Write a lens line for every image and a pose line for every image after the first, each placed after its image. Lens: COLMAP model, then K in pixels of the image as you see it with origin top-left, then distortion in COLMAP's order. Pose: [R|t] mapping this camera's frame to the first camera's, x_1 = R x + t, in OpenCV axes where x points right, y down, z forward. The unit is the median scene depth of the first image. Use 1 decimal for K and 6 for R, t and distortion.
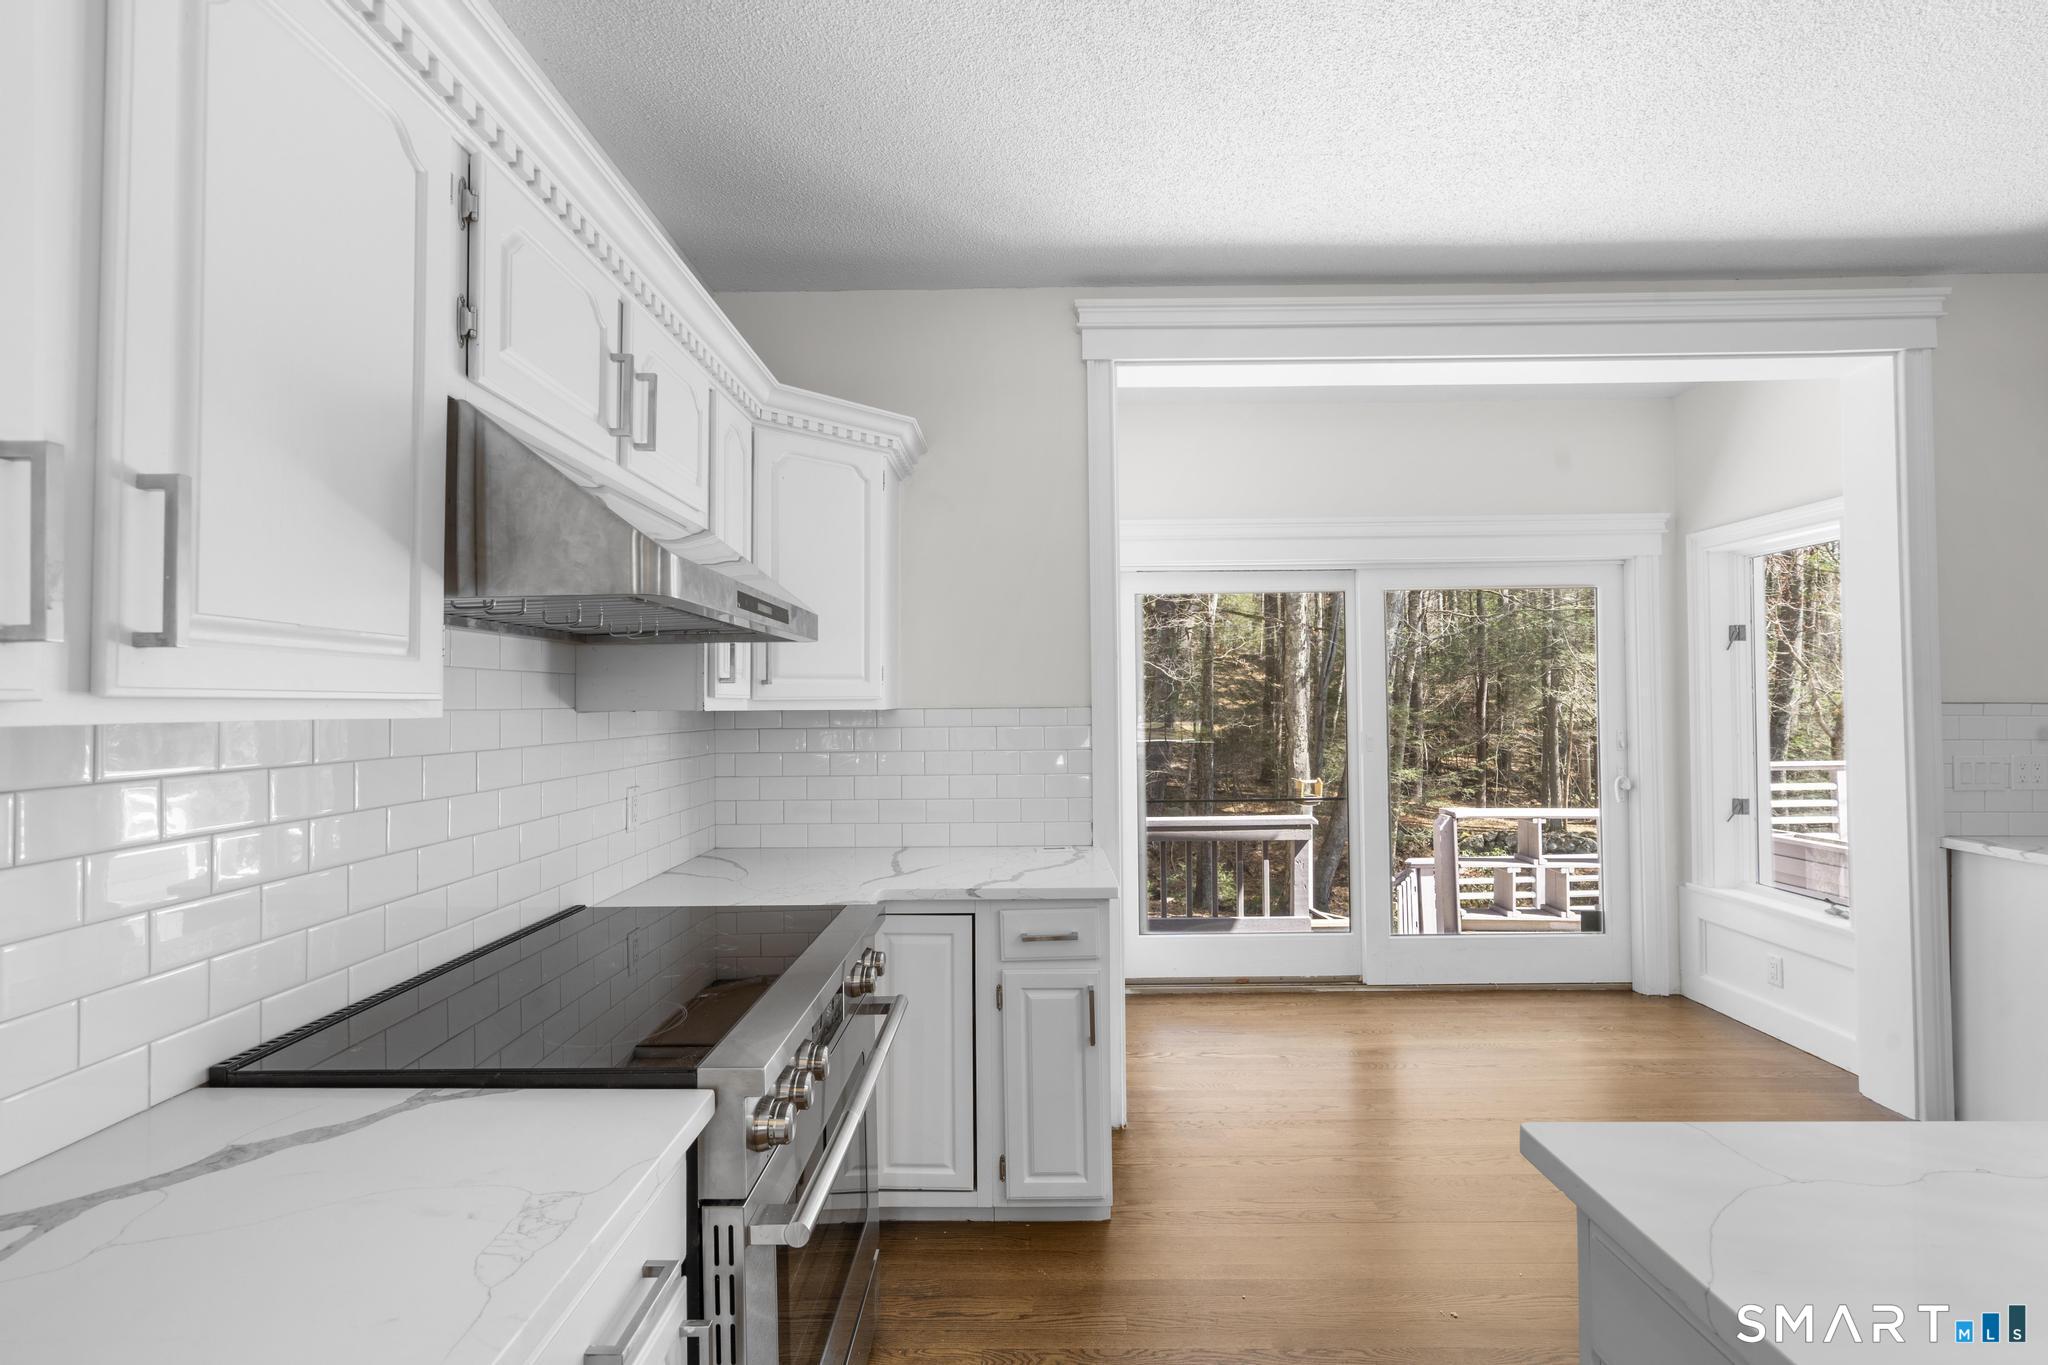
lens RADIAL K [[917.2, 0, 1029.5], [0, 917.2, 684.0], [0, 0, 1]] dist [-0.006376, 0.002951]
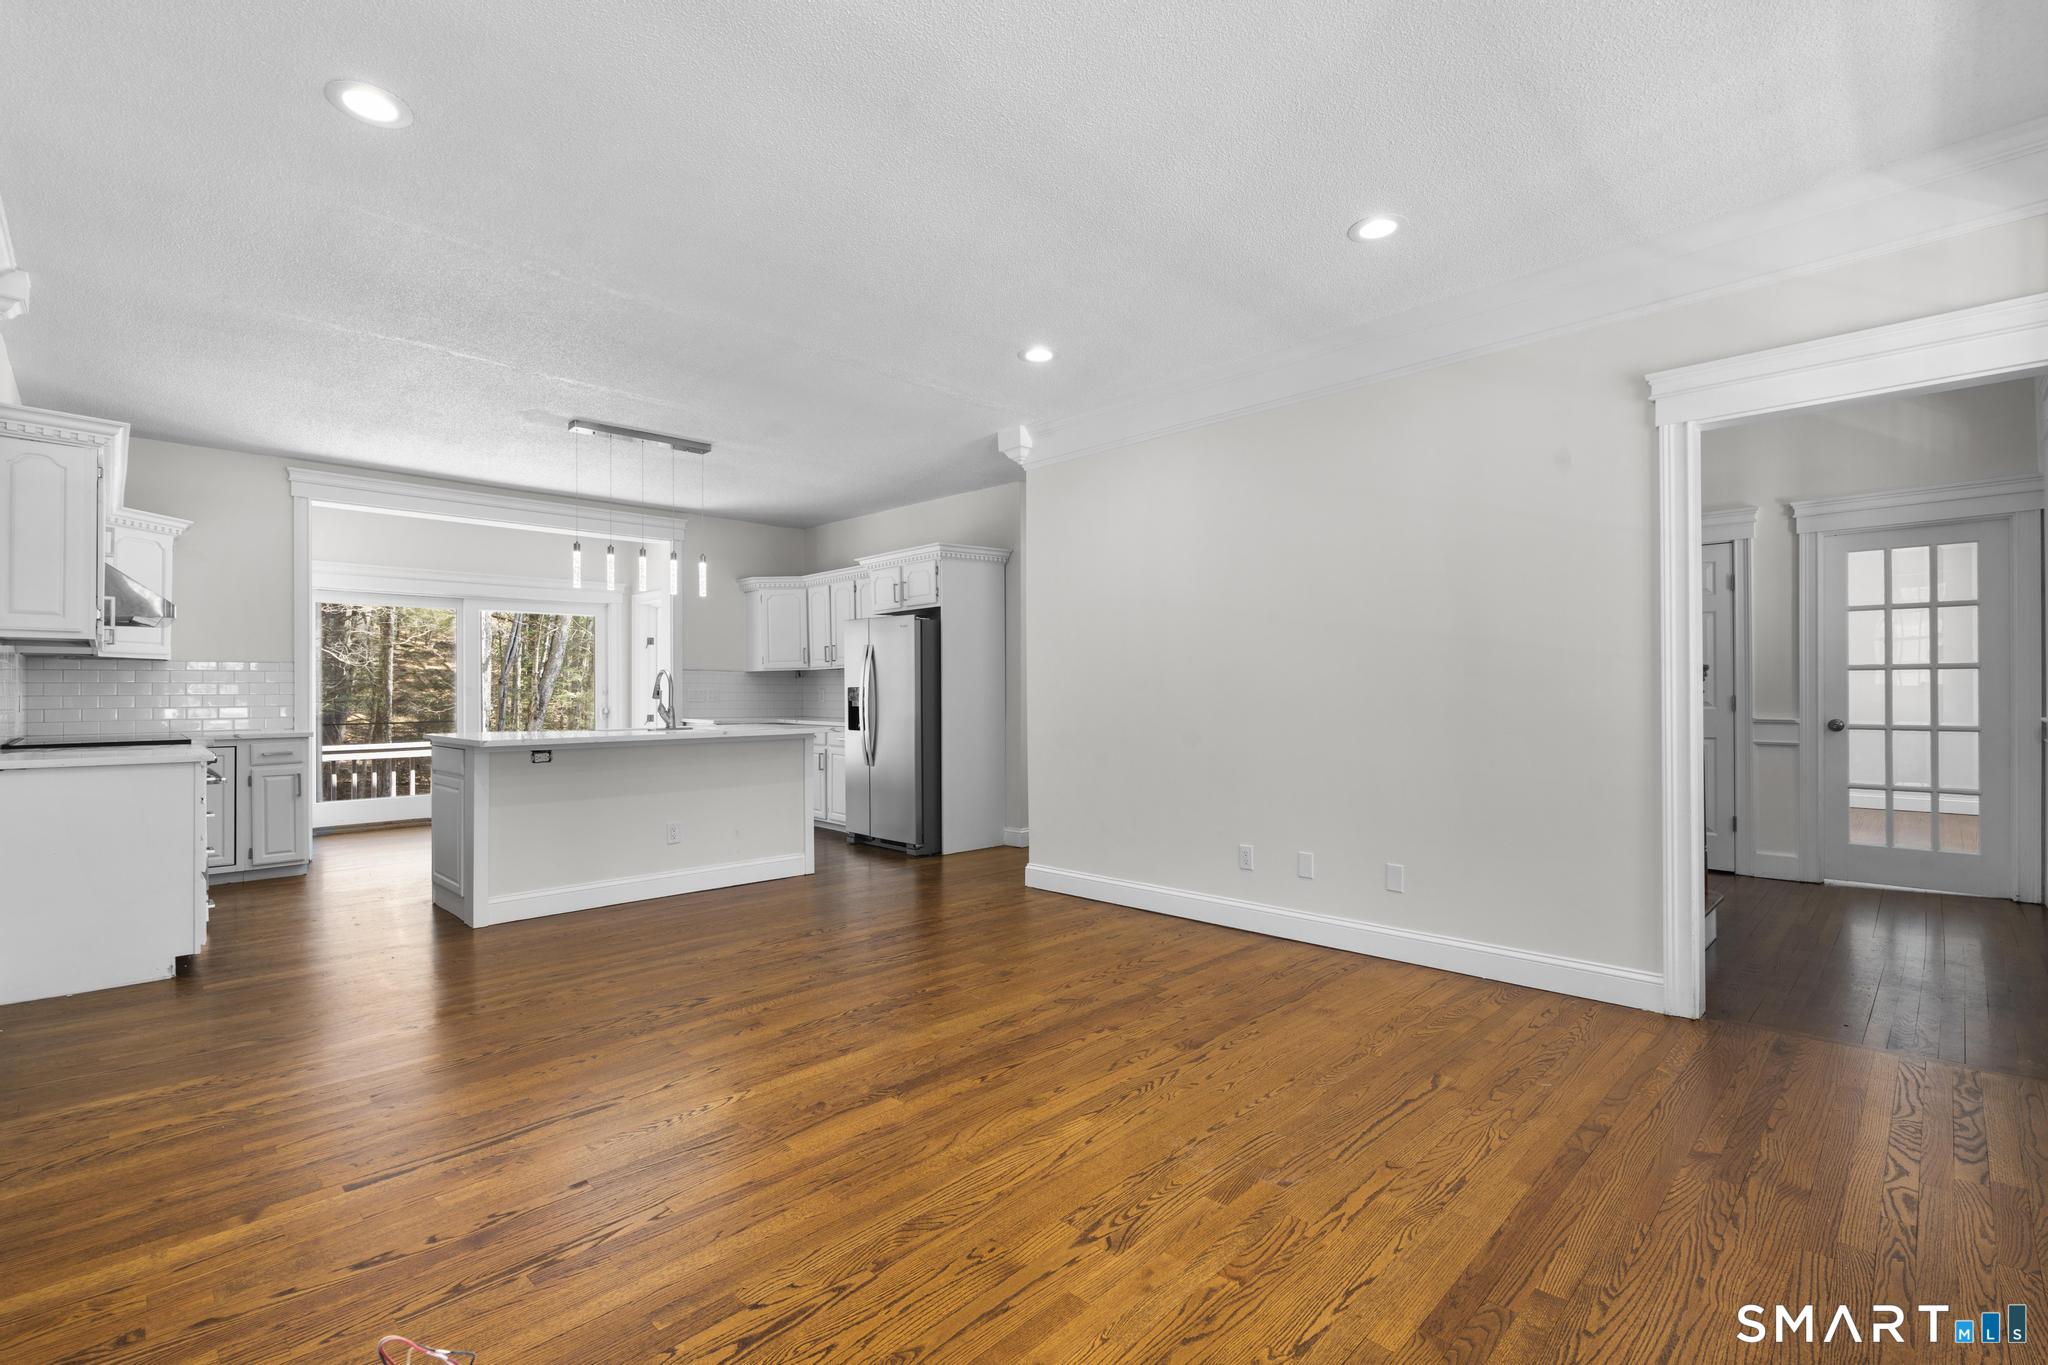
lens RADIAL K [[917.2, 0, 1020.2], [0, 917.2, 692.3], [0, 0, 1]] dist [-0.006376, 0.002951]
pose [[0.703792, 0.006066, 0.710380, -0.362959], [-0.016252, 0.999839, 0.007563, 0.073166], [-0.710220, -0.016868, 0.703778, -2.412957]]
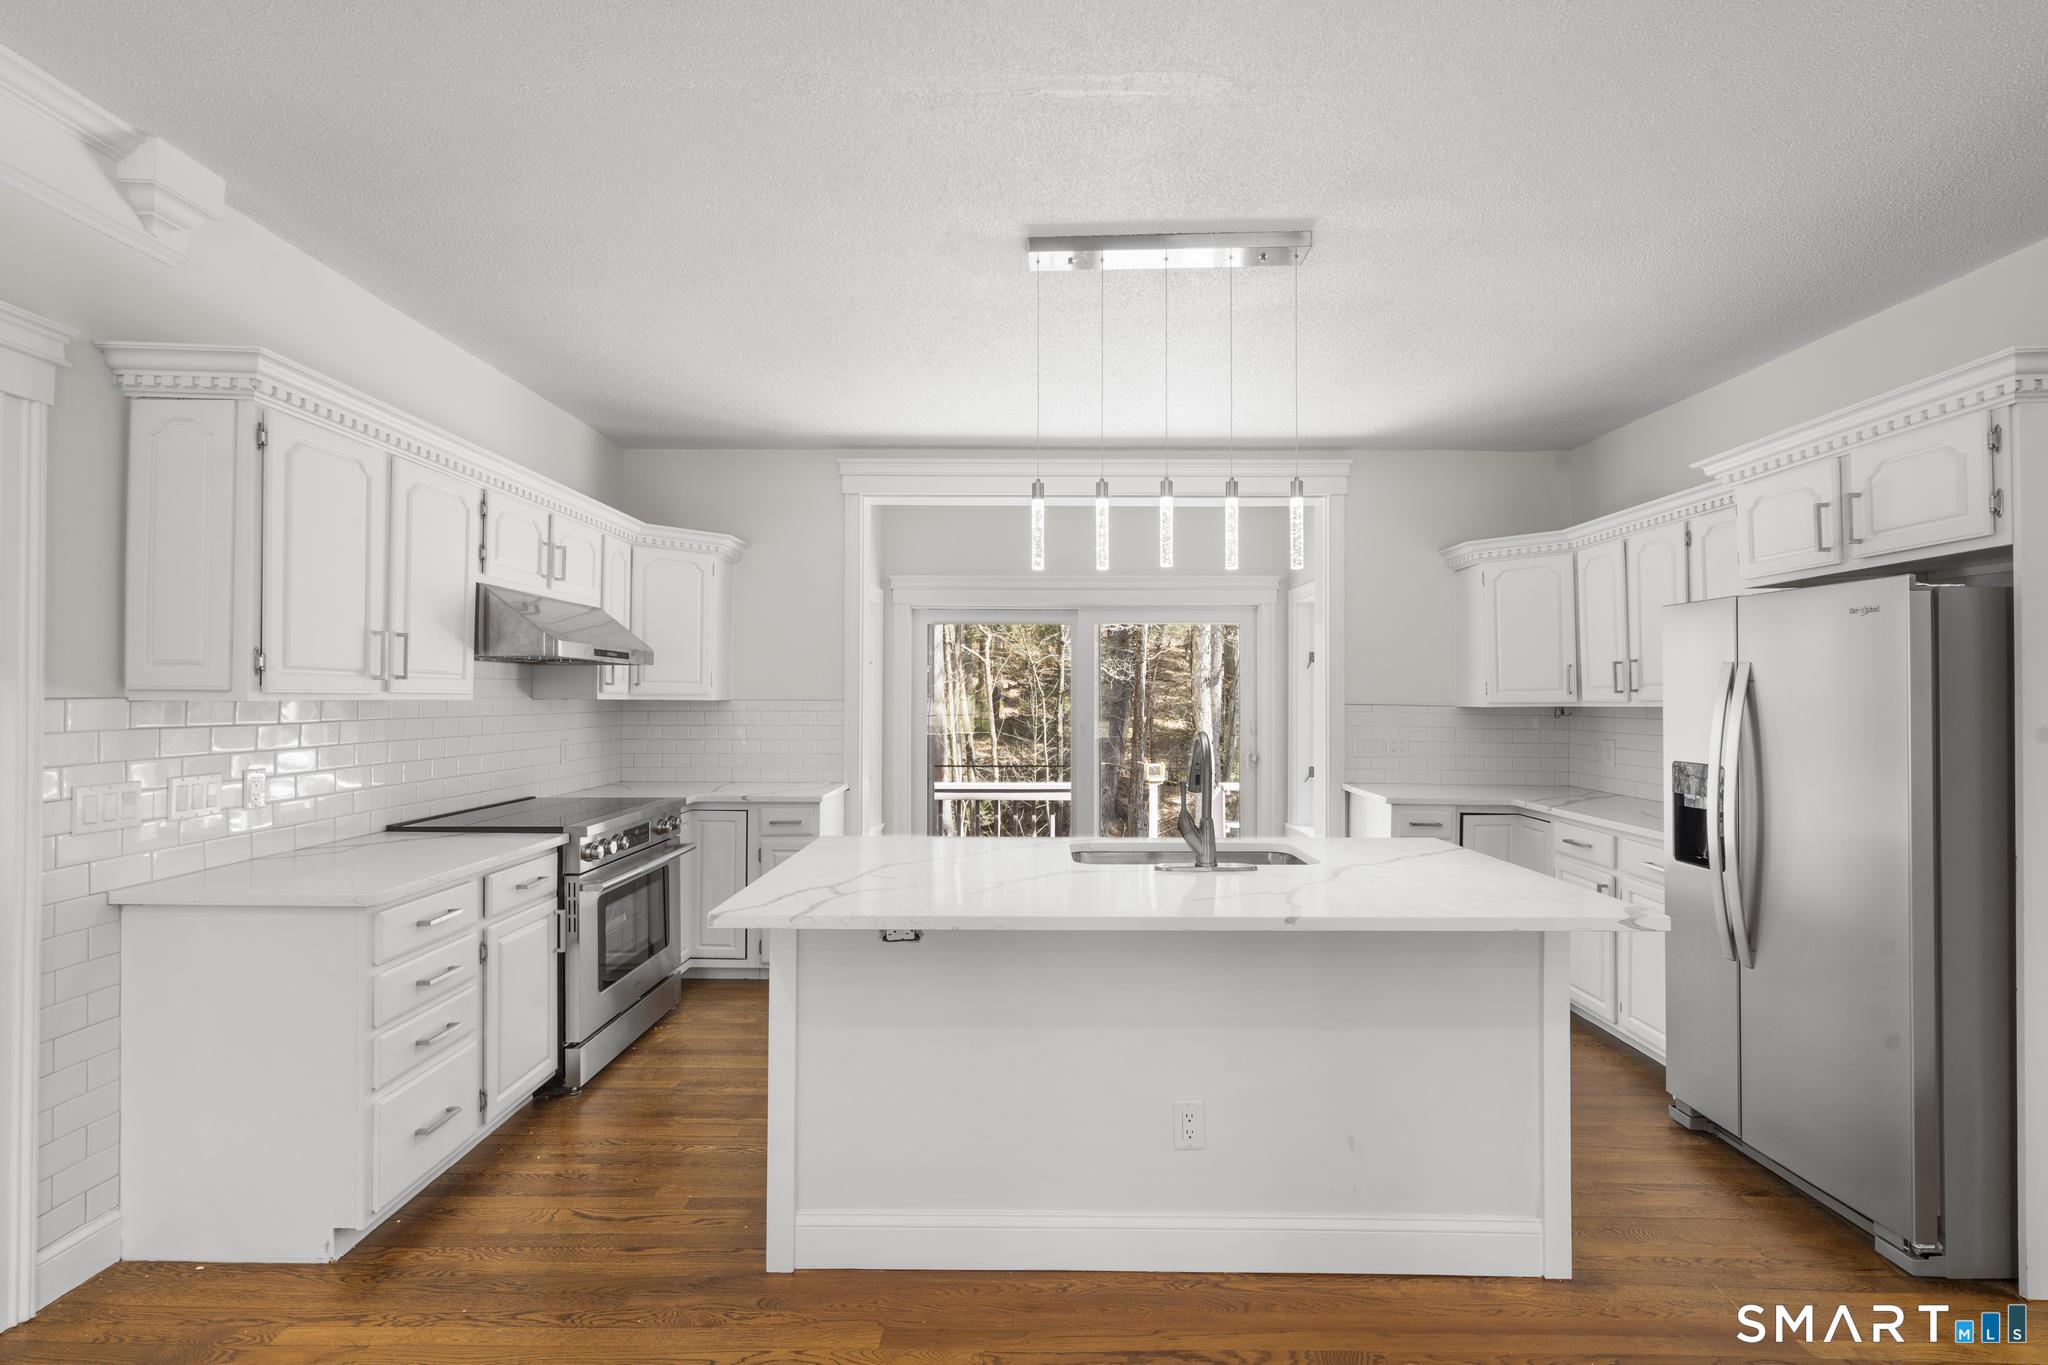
lens RADIAL K [[917.2, 0, 1023.6], [0, 917.2, 686.9], [0, 0, 1]] dist [-0.006376, 0.002951]
pose [[0.999913, 0.013196, 0.000211, 0.578643], [-0.013197, 0.999876, 0.008574, -0.027310], [-0.000098, -0.008576, 0.999963, -1.001420]]
